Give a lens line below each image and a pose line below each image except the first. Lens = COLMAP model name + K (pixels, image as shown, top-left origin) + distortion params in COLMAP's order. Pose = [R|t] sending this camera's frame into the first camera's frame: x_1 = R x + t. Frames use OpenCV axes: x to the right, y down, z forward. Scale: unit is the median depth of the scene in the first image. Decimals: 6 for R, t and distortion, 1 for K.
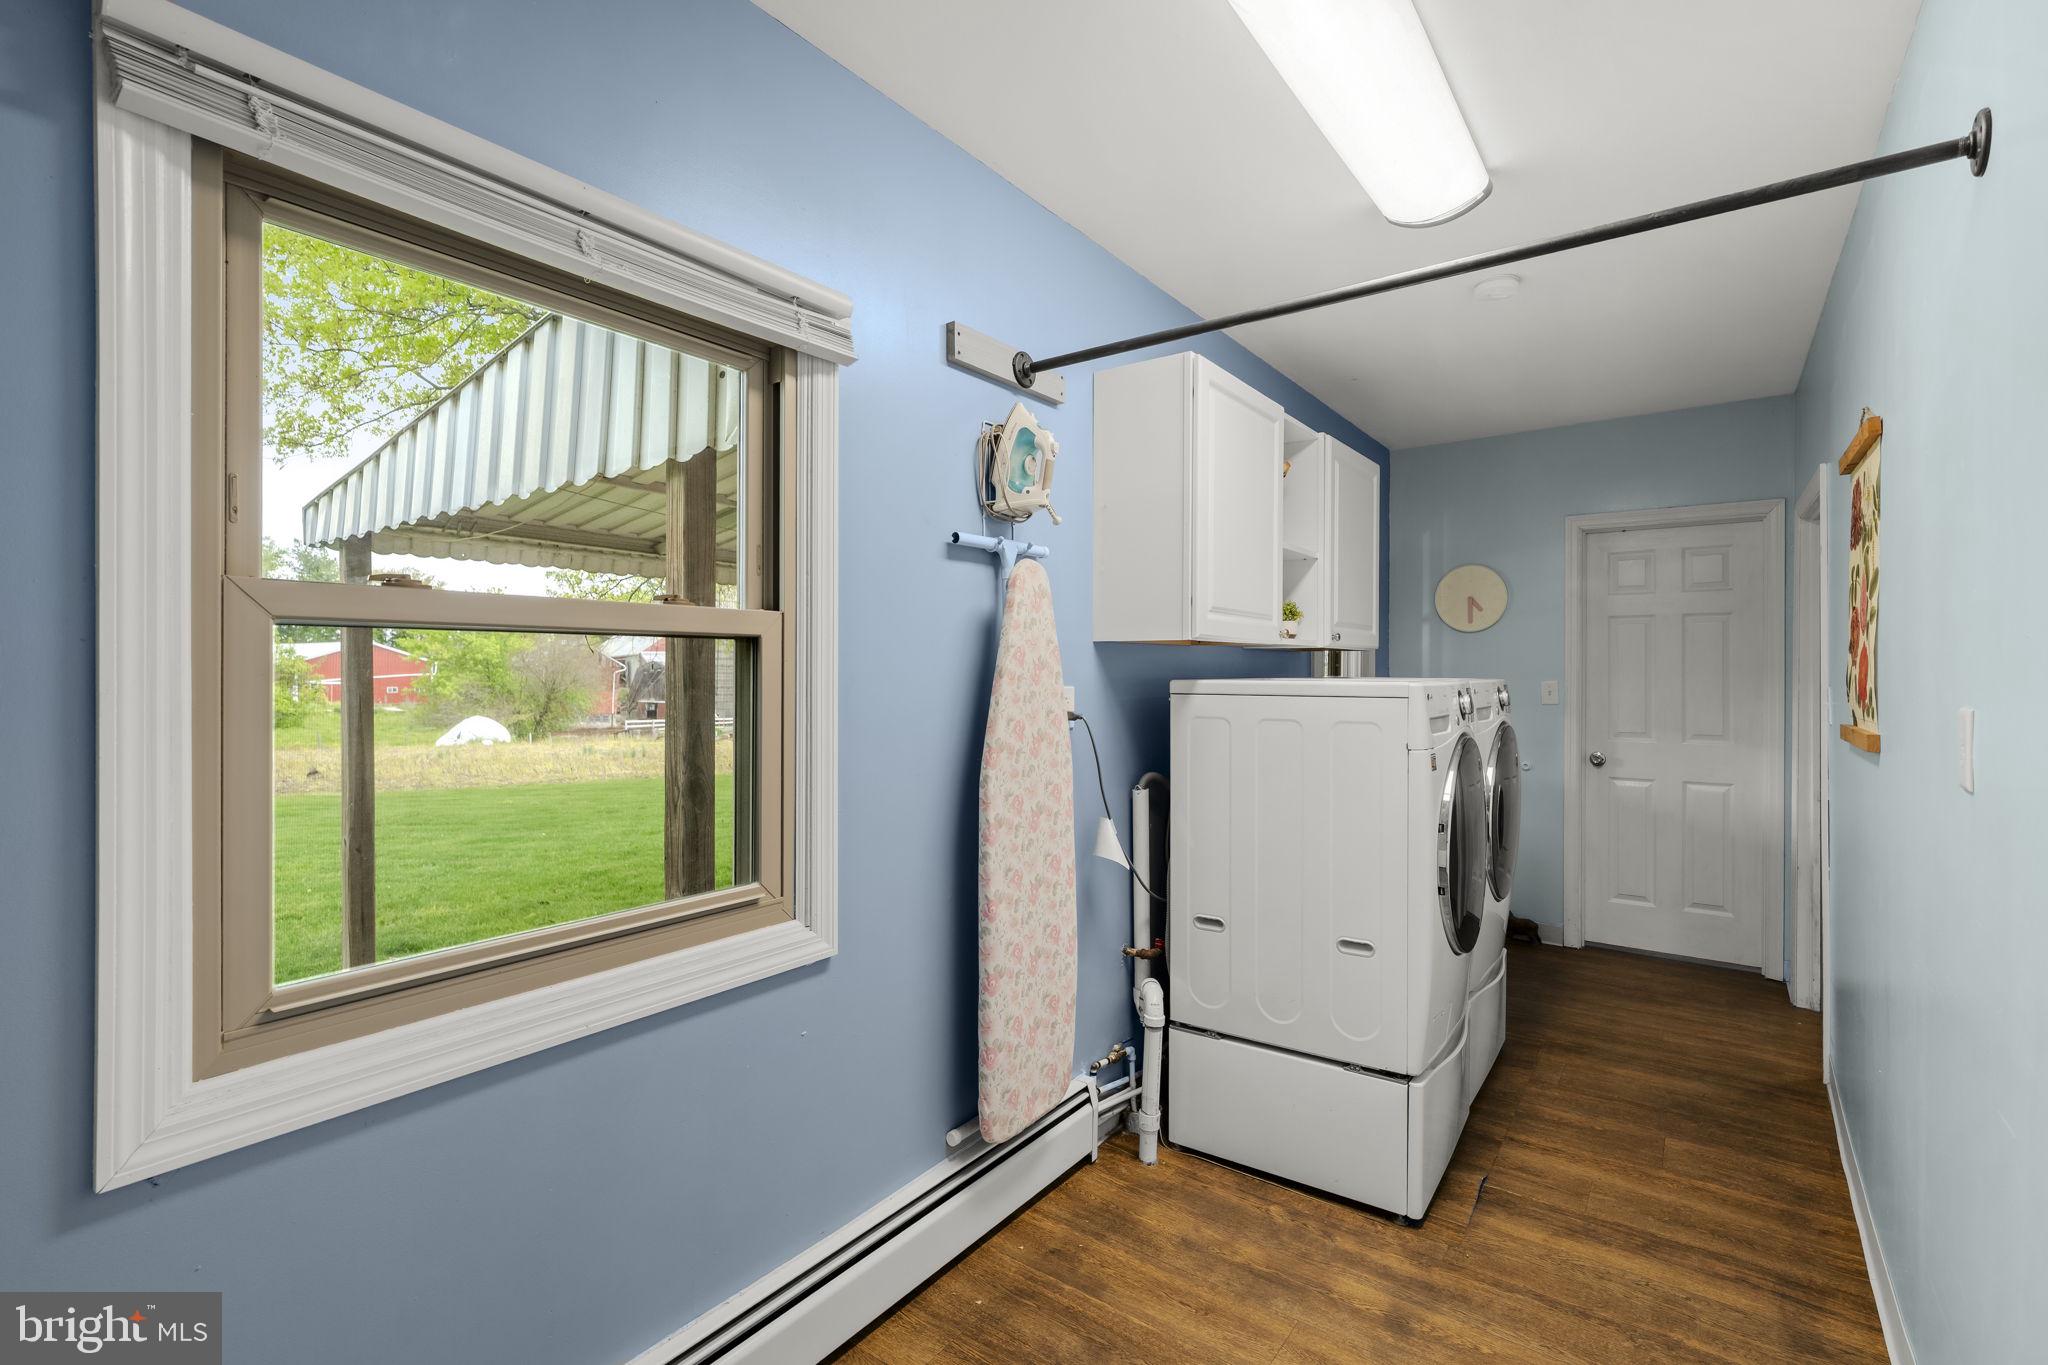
lens RADIAL K [[911.3, 0, 1027.9], [0, 911.3, 672.2], [0, 0, 1]] dist [-0.009704, 0.000773]
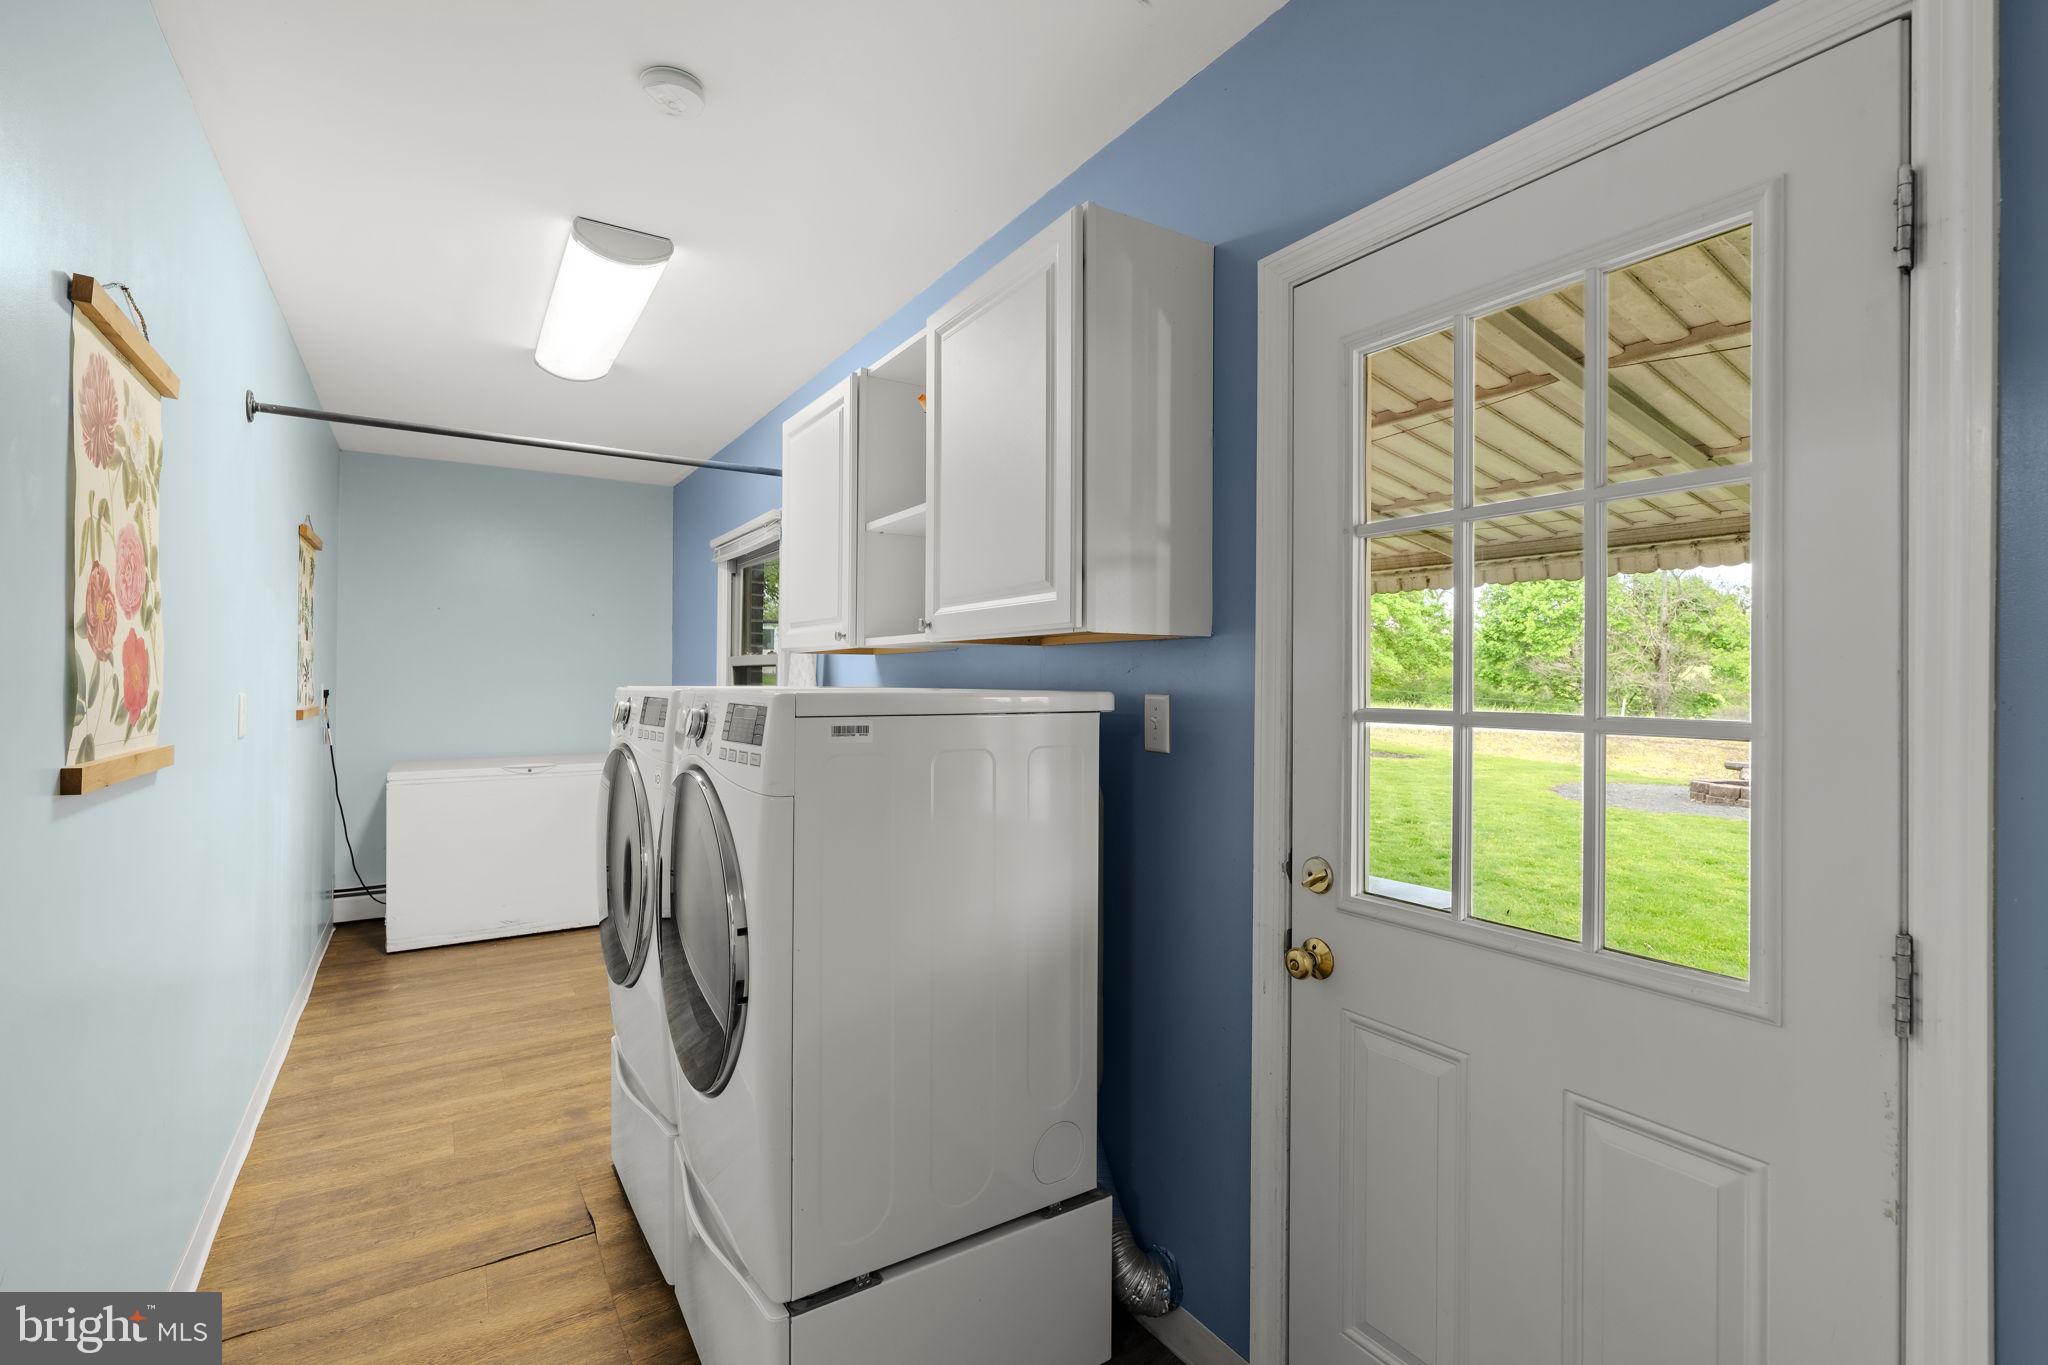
lens RADIAL K [[911.3, 0, 1027.9], [0, 911.3, 672.2], [0, 0, 1]] dist [-0.009704, 0.000773]
pose [[-0.346138, -0.011110, -0.938118, 1.408643], [-0.013138, 0.999889, -0.006995, -0.003760], [0.938092, 0.009904, -0.346246, 1.992900]]
